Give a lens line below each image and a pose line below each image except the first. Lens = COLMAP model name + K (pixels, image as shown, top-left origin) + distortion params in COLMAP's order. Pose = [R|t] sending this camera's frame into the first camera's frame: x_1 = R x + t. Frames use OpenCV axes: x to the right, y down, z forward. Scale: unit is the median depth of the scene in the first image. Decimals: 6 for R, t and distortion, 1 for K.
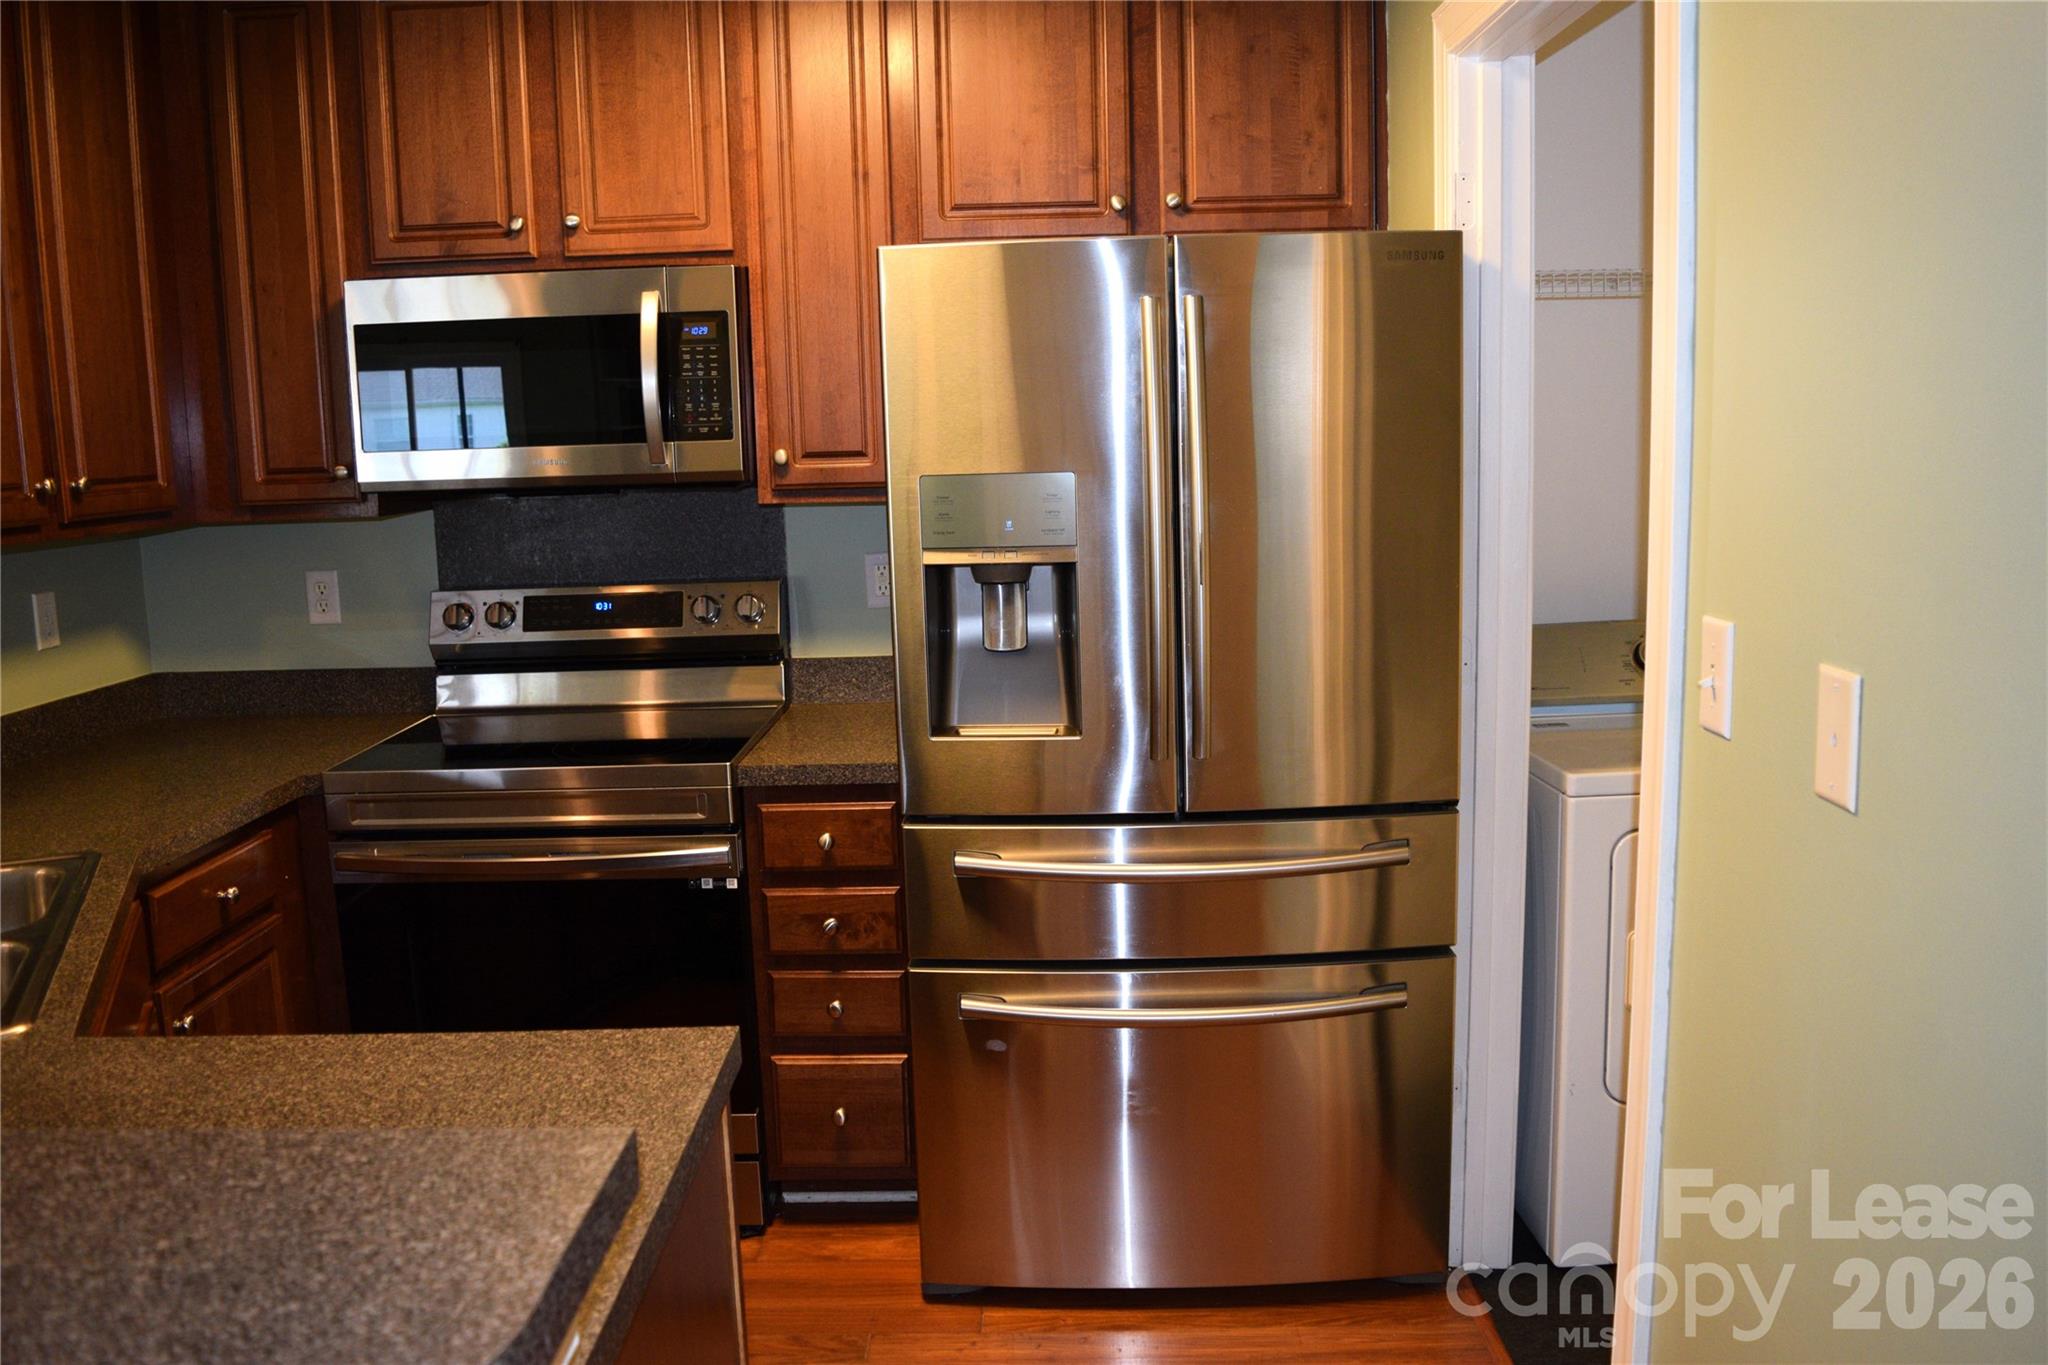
lens RADIAL K [[1599.2, 0, 1027.0], [0, 1599.2, 677.1], [0, 0, 1]] dist [-0.098368, 0.020700]
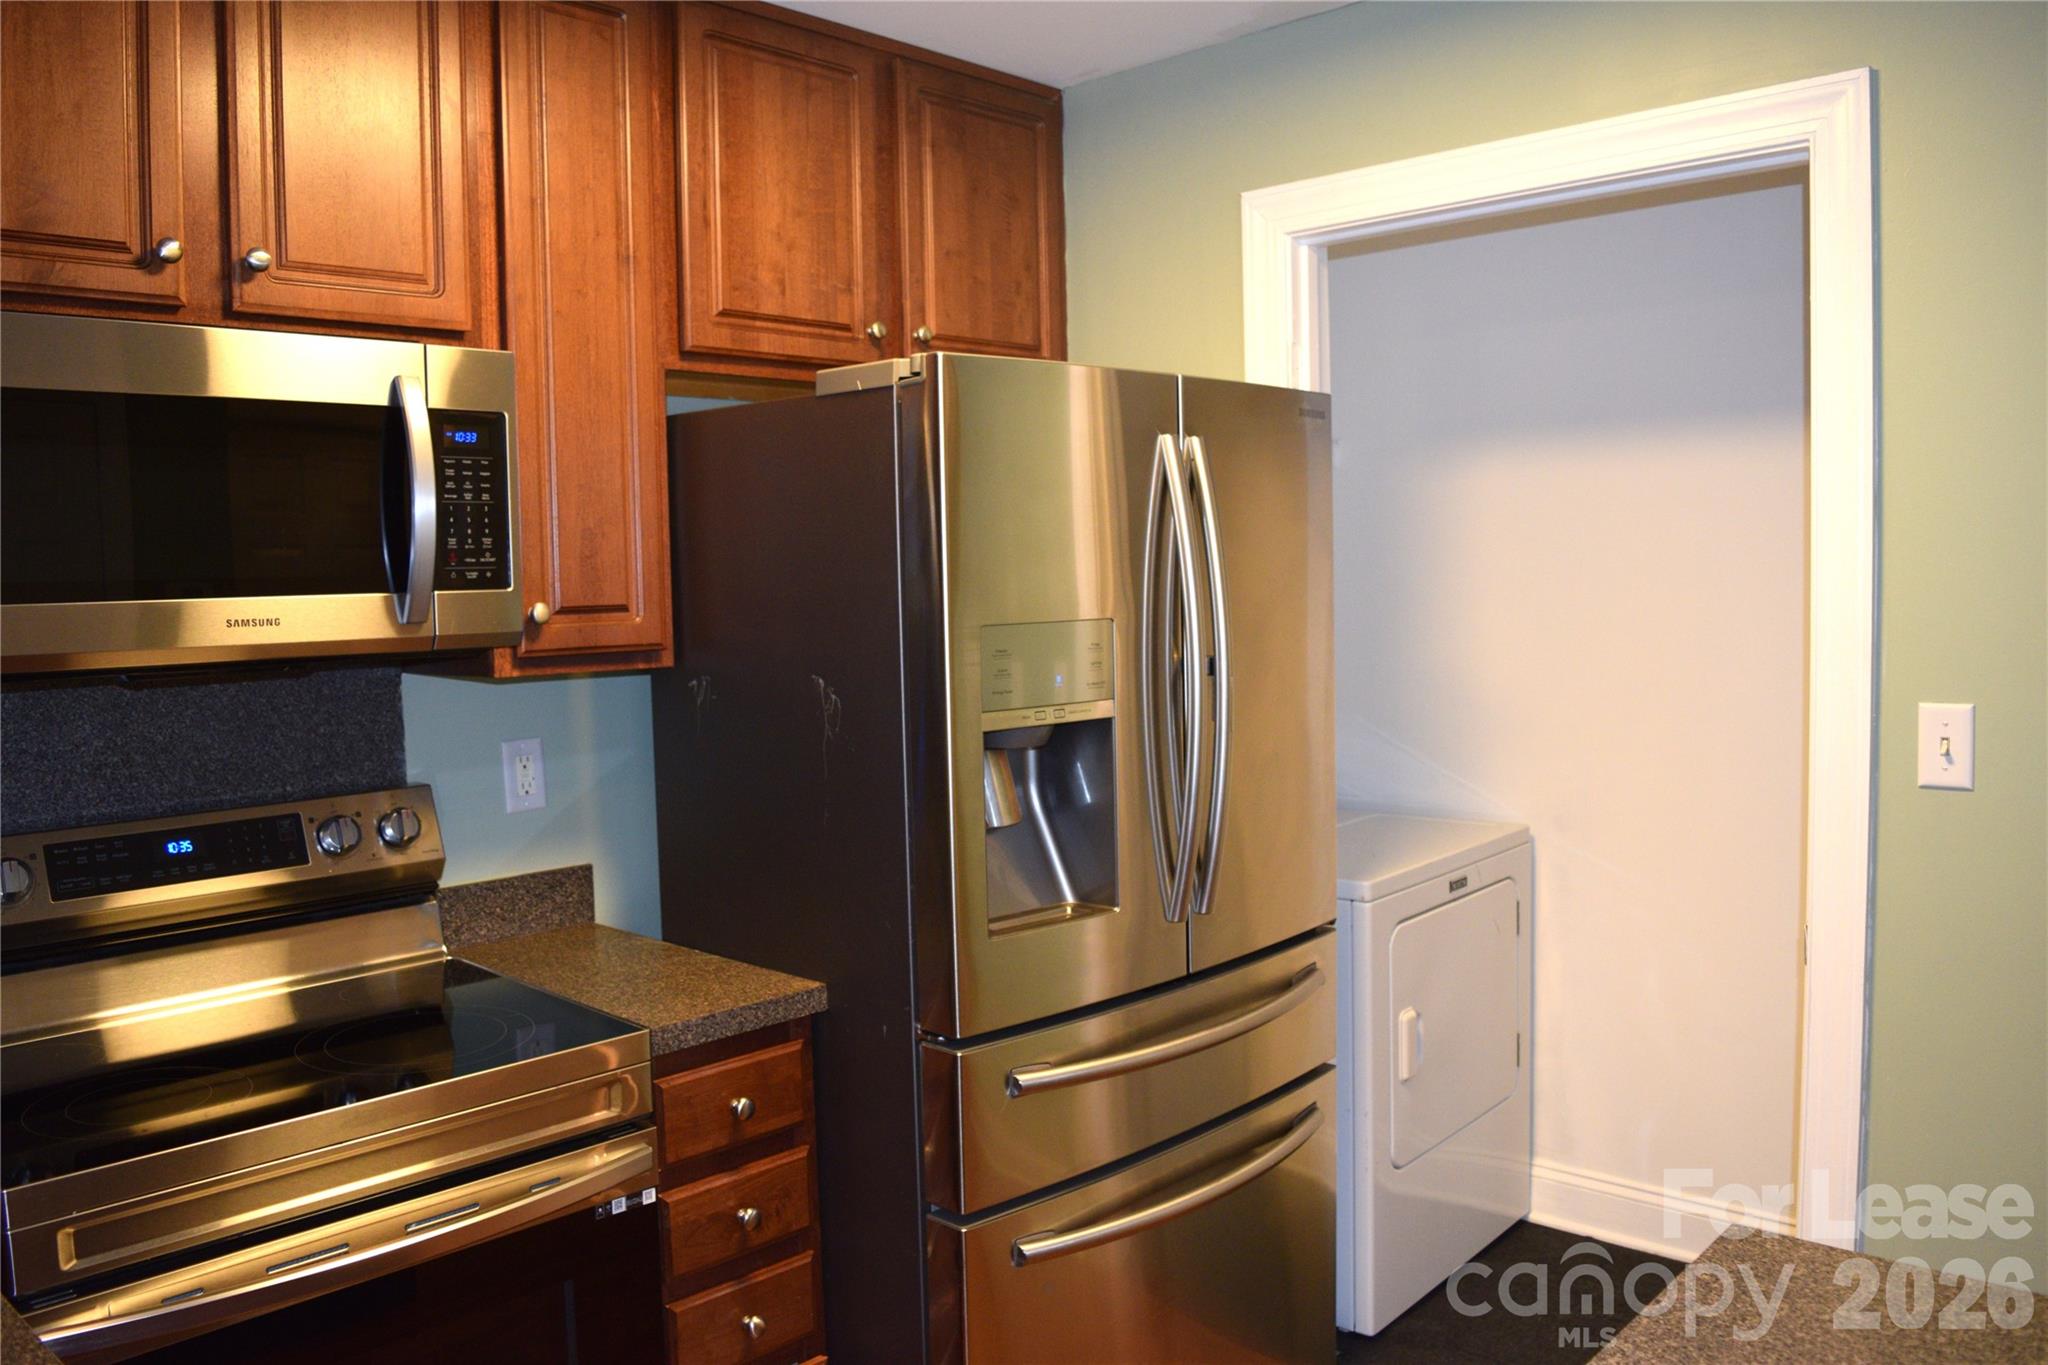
lens RADIAL K [[1599.2, 0, 1034.6], [0, 1599.2, 675.2], [0, 0, 1]] dist [-0.098368, 0.020700]
pose [[0.675917, -0.037592, 0.736018, -0.558849], [0.119328, 0.991102, -0.058964, -0.039560], [-0.727253, 0.127683, 0.674389, 0.347750]]
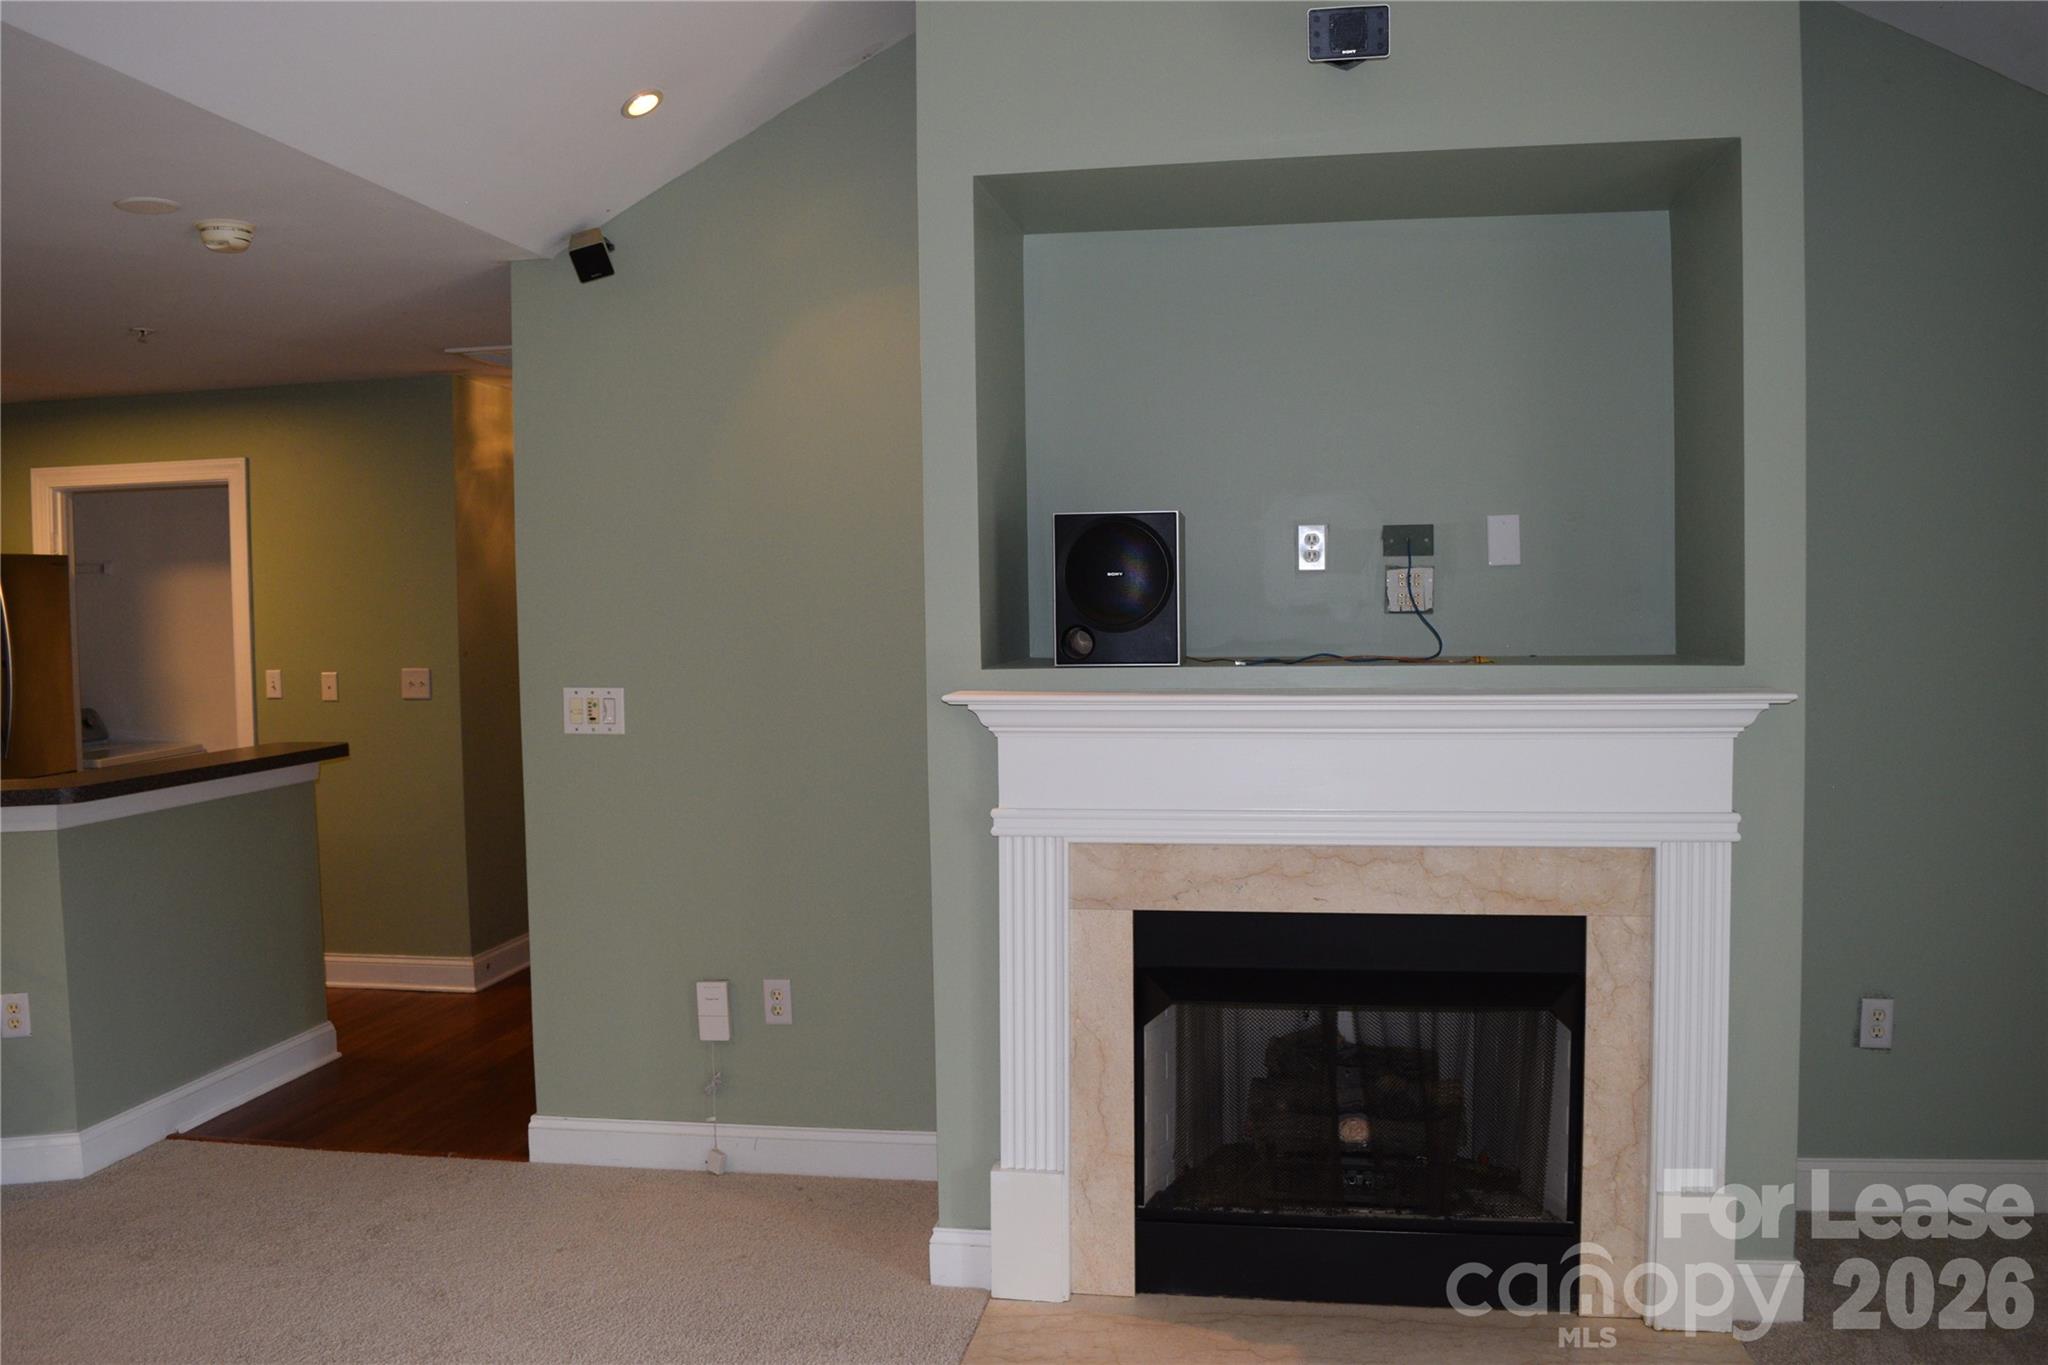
lens RADIAL K [[1599.2, 0, 1027.0], [0, 1599.2, 679.0], [0, 0, 1]] dist [-0.098368, 0.020700]
pose [[0.154283, -0.024860, 0.987714, -1.703771], [0.164612, 0.986358, -0.000886, 0.162248], [-0.974218, 0.162726, 0.156270, -0.801496]]
